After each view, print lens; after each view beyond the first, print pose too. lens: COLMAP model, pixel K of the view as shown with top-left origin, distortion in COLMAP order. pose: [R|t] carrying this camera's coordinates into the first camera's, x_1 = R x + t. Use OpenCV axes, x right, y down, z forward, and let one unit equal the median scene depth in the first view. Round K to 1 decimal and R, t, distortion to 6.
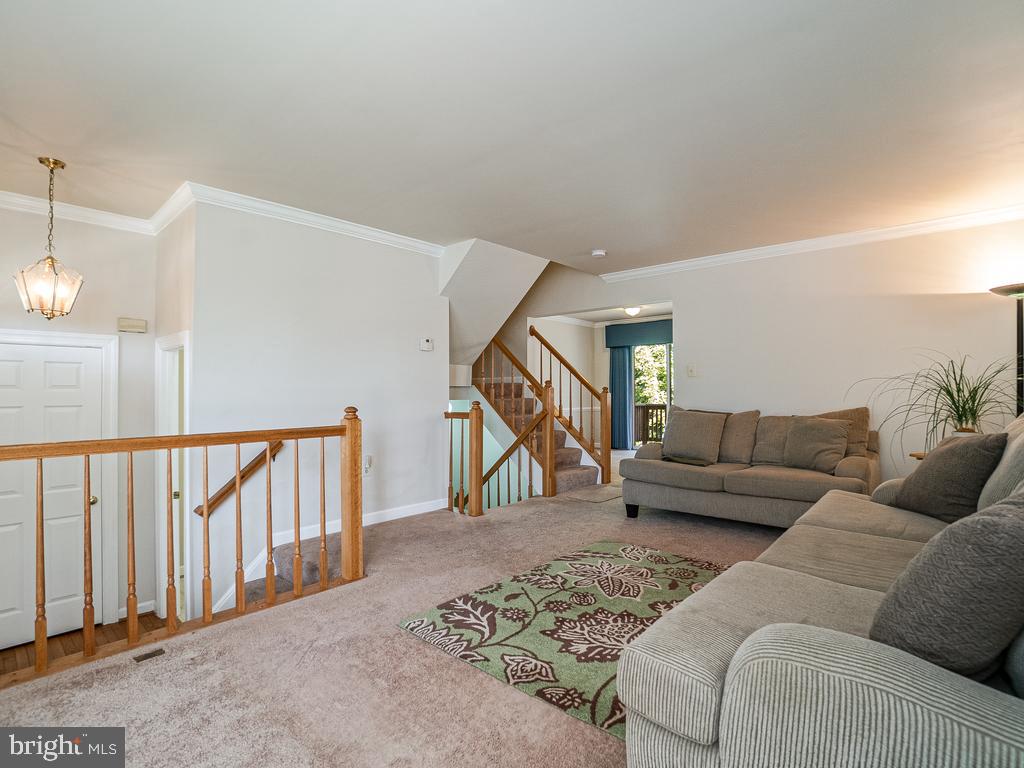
lens RADIAL K [[506.9, 0, 505.7], [0, 506.9, 392.9], [0, 0, 1]] dist [-0.059985, 0.019692]
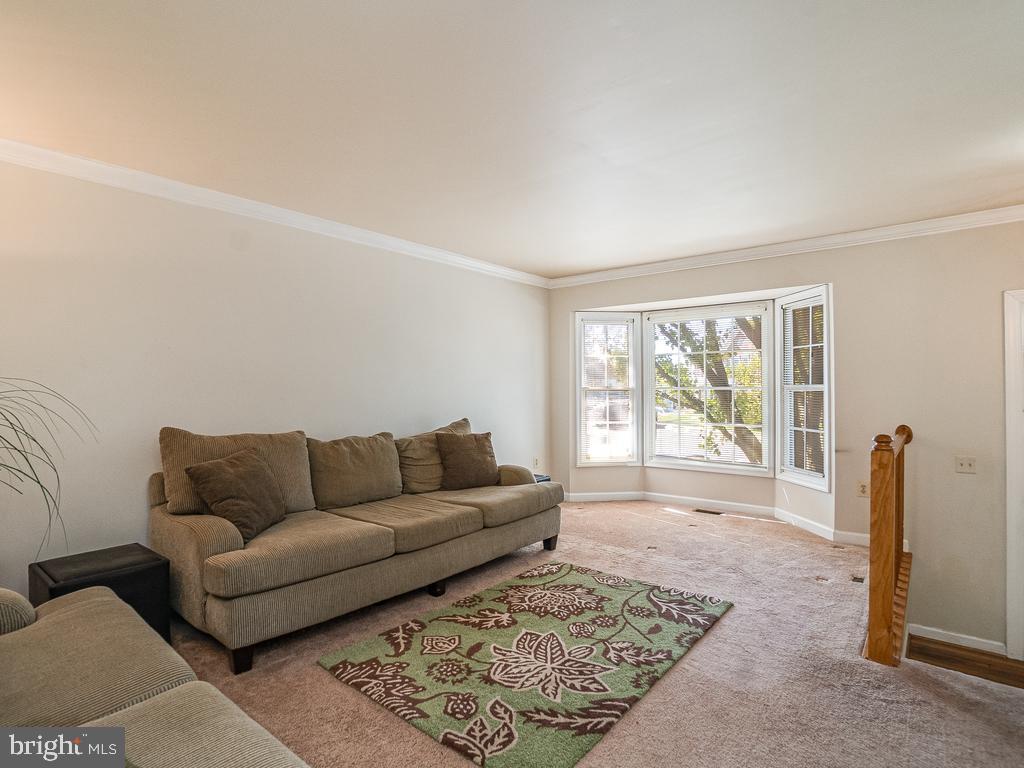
lens RADIAL K [[506.9, 0, 505.7], [0, 506.9, 392.9], [0, 0, 1]] dist [-0.059985, 0.019692]
pose [[-0.999288, 0.004944, -0.037406, 0.341672], [0.004411, 0.999888, 0.014315, -0.059980], [0.037473, 0.014140, -0.999198, 1.999368]]
